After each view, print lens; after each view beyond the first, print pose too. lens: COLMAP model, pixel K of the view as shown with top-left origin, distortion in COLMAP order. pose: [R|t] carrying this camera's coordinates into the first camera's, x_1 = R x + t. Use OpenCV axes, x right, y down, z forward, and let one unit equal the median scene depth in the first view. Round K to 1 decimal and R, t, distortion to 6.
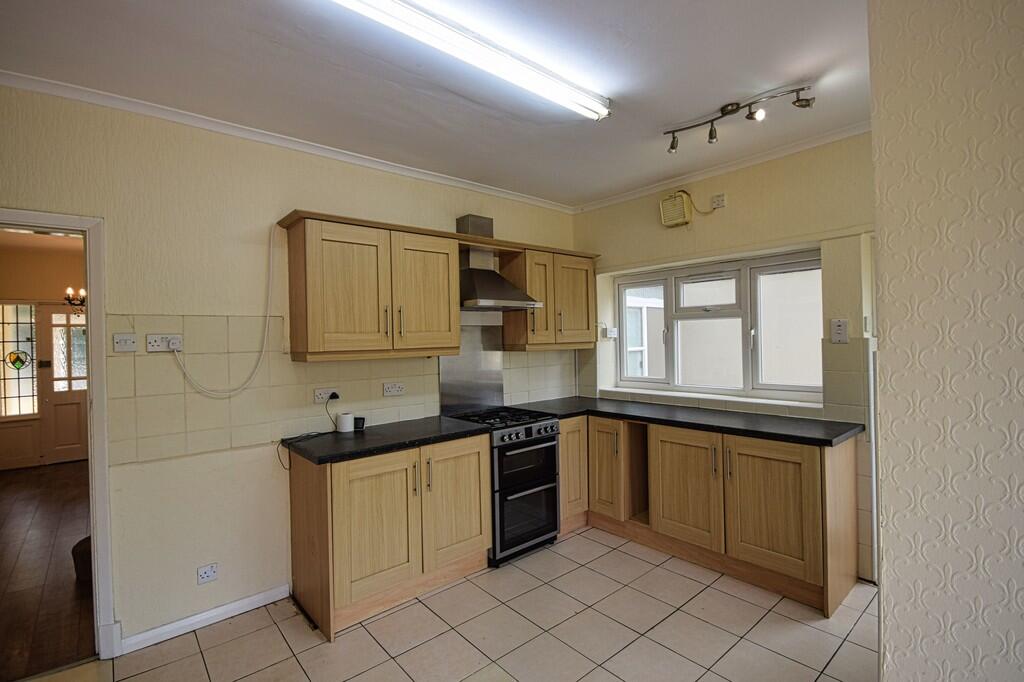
lens RADIAL K [[471.5, 0, 504.2], [0, 471.5, 337.2], [0, 0, 1]] dist [-0.013963, -0.000431]
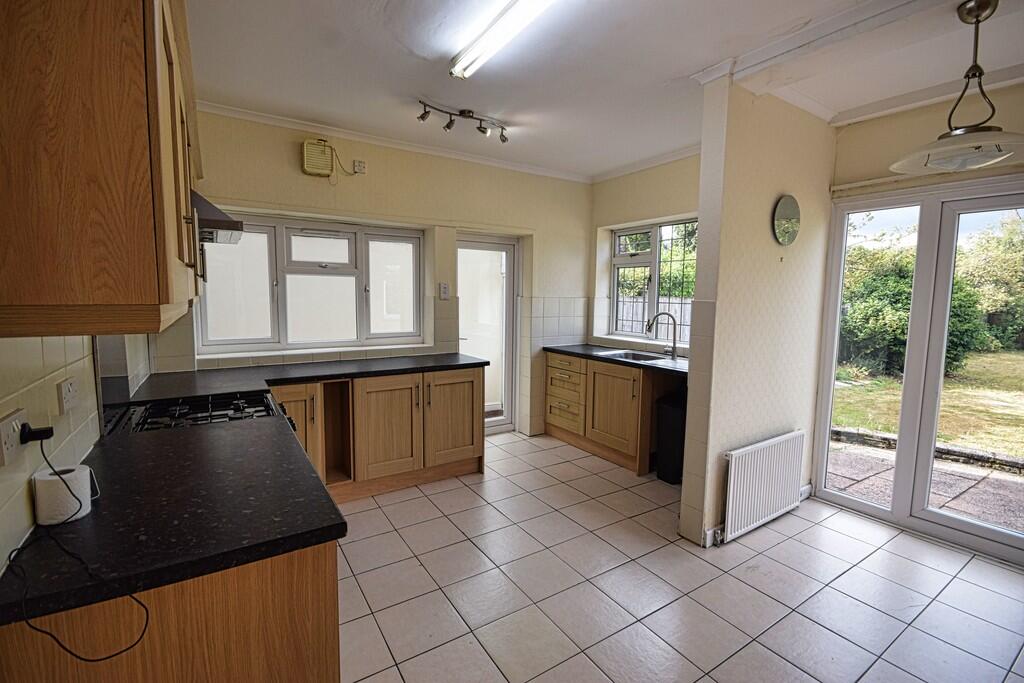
lens RADIAL K [[471.5, 0, 504.8], [0, 471.5, 342.6], [0, 0, 1]] dist [-0.013963, -0.000431]
pose [[0.116419, -0.079244, 0.990034, -0.588241], [-0.017140, 0.996503, 0.081777, 0.018351], [-0.993052, -0.026490, 0.114653, 0.526361]]
